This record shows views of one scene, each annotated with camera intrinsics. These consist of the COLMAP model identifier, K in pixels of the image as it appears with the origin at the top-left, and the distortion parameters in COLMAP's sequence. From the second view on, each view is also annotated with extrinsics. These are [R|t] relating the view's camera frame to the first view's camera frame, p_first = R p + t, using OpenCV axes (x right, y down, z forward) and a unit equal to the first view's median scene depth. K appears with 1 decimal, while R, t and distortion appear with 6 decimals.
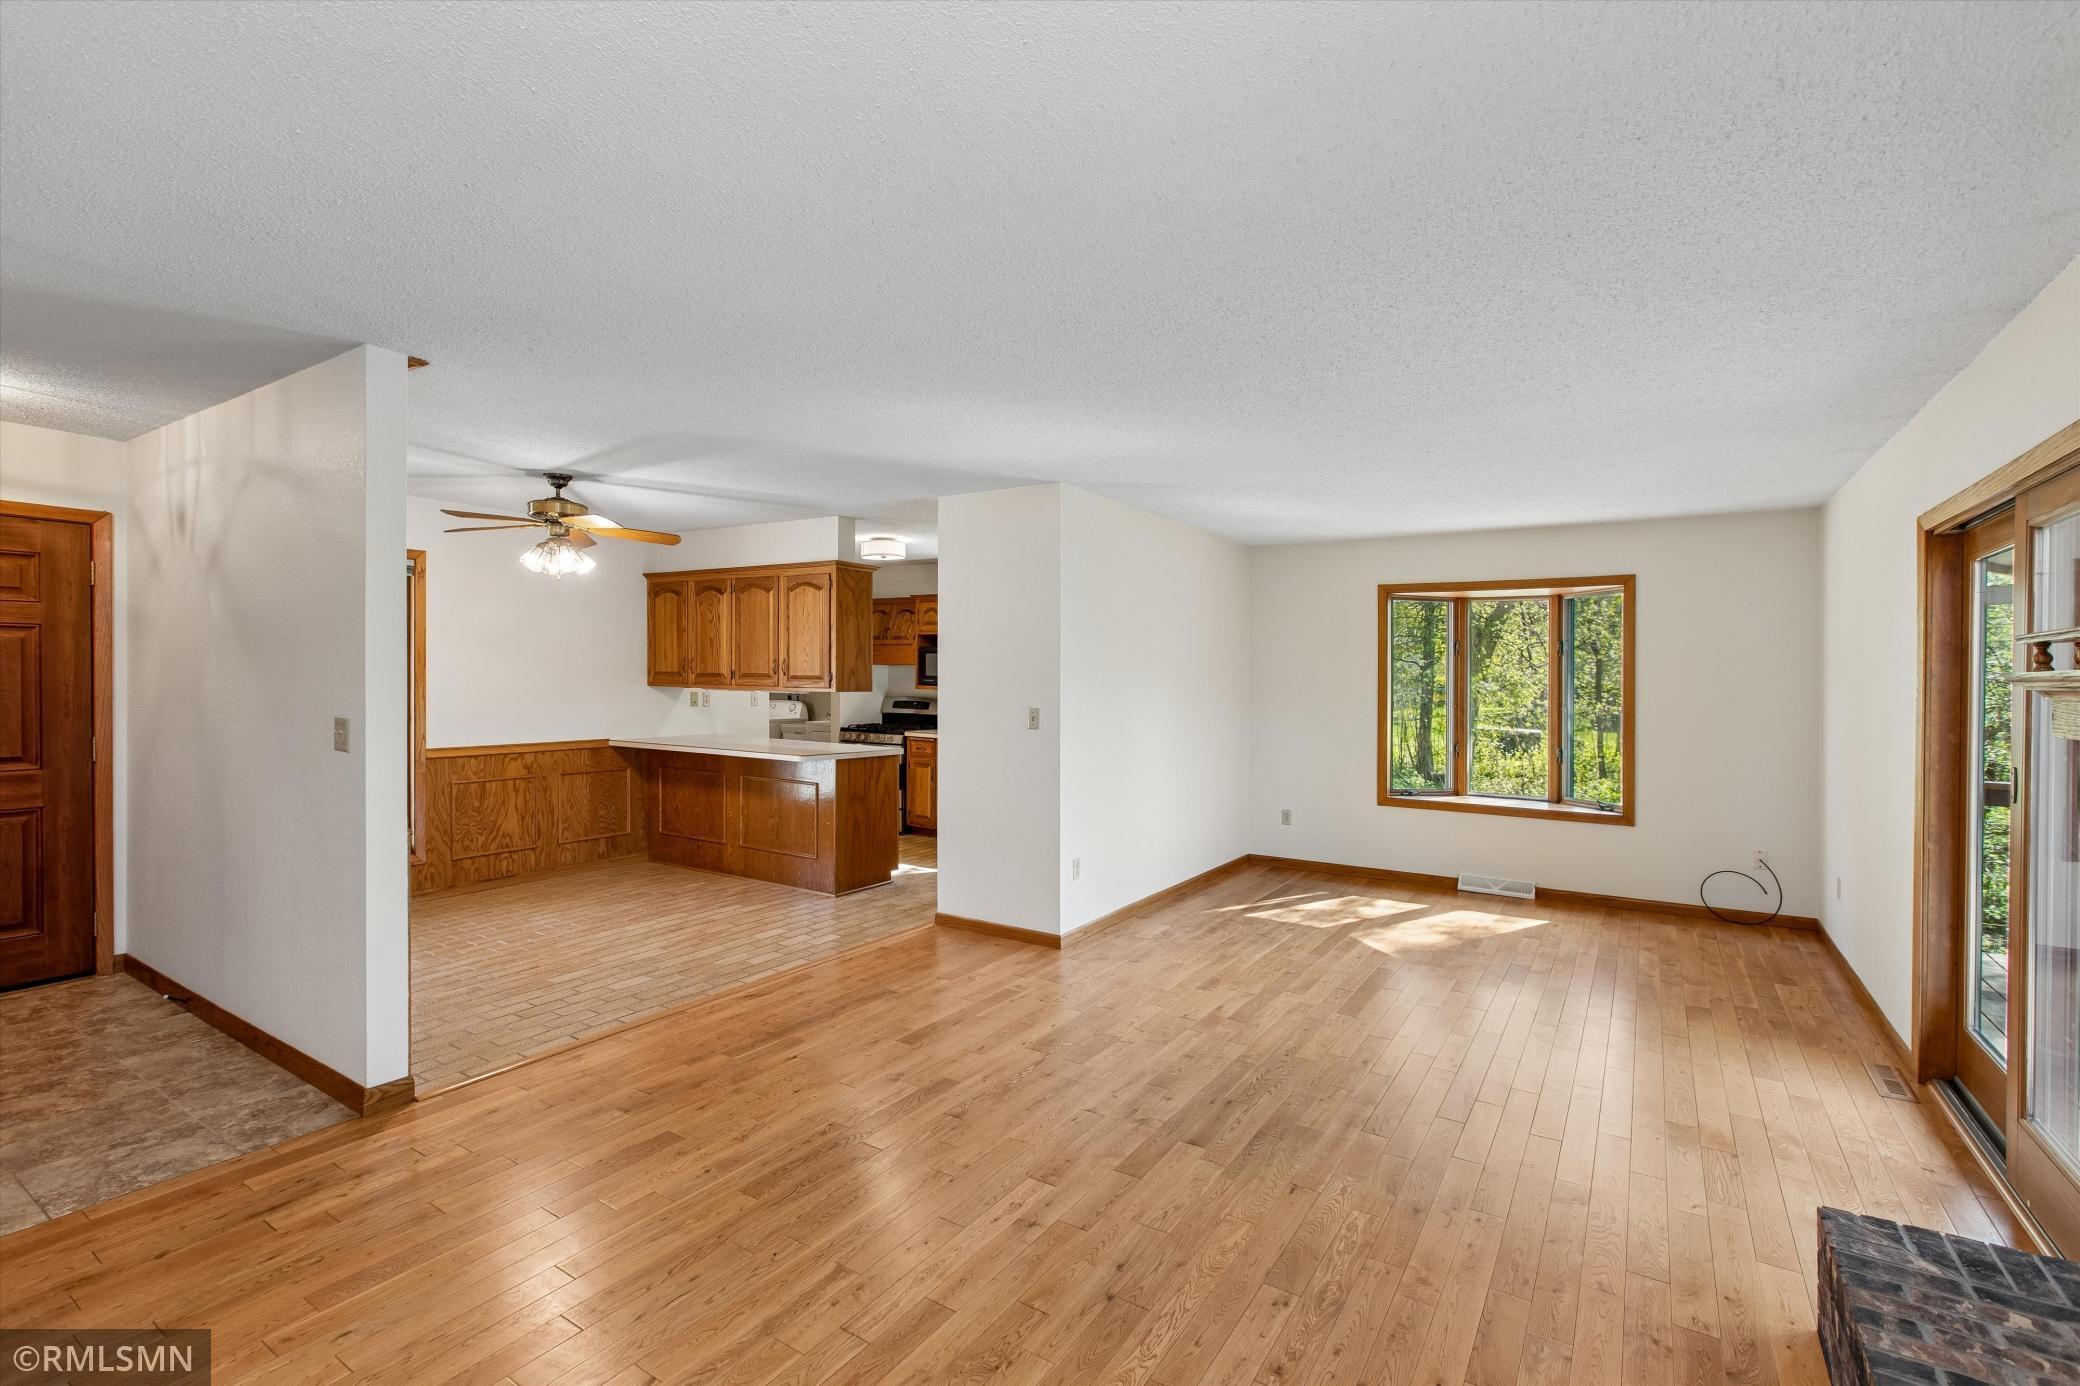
lens RADIAL K [[945.3, 0, 1034.2], [0, 945.3, 696.0], [0, 0, 1]] dist [0.003414, -0.001582]
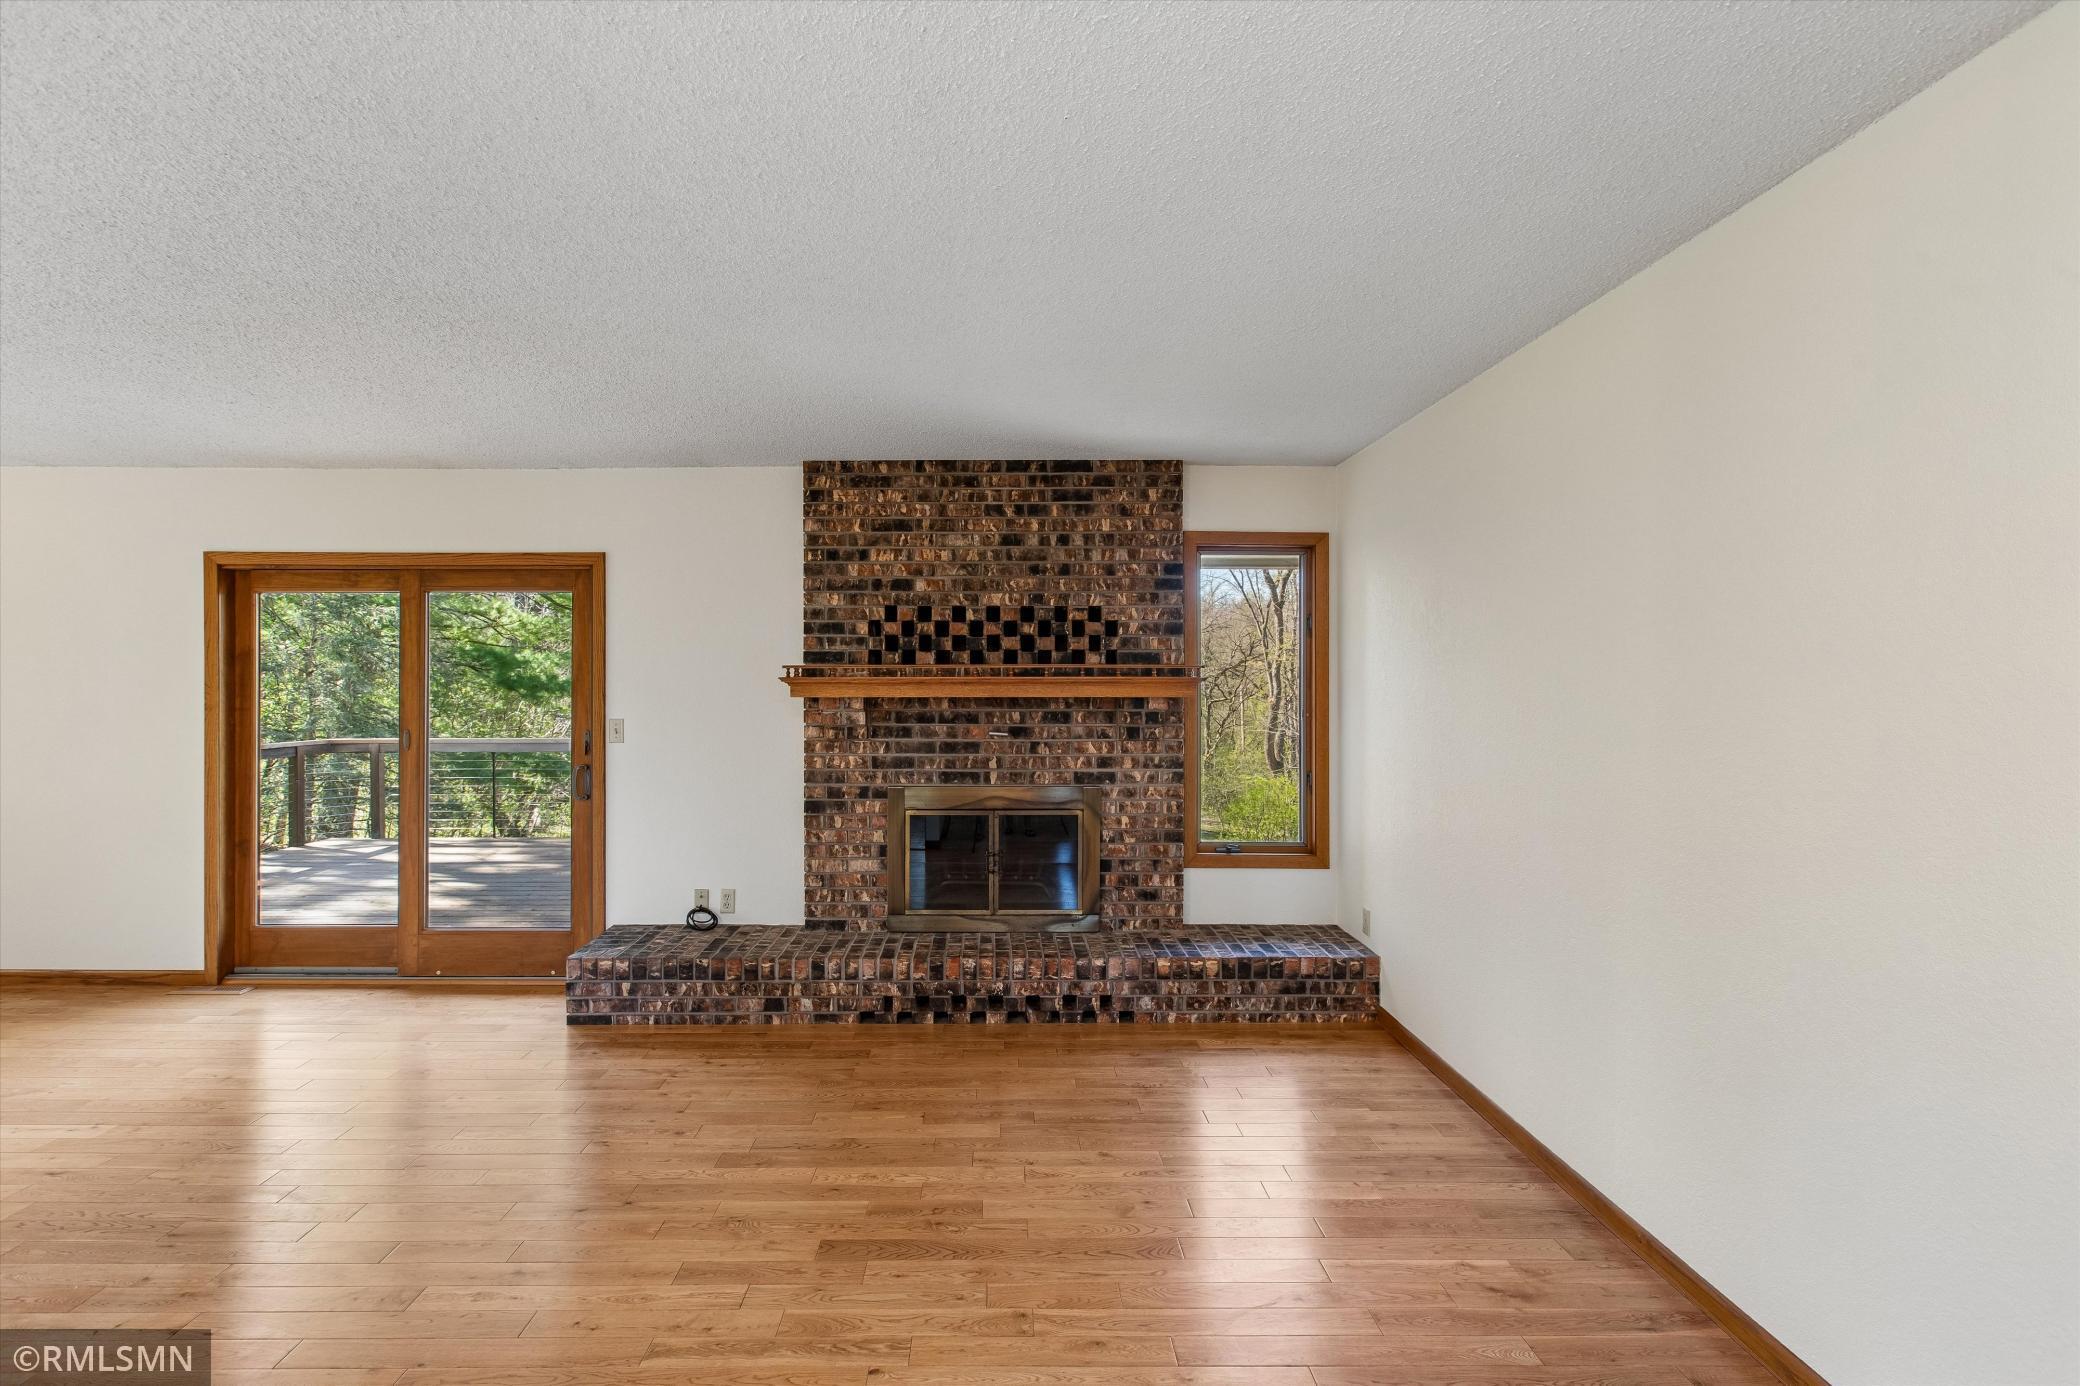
lens RADIAL K [[945.3, 0, 995.3], [0, 945.3, 682.4], [0, 0, 1]] dist [0.003414, -0.001582]
pose [[-0.541930, -0.011328, 0.840347, -0.399360], [0.011482, 0.999716, 0.020881, -0.012517], [-0.840345, 0.020964, -0.541646, 0.428756]]
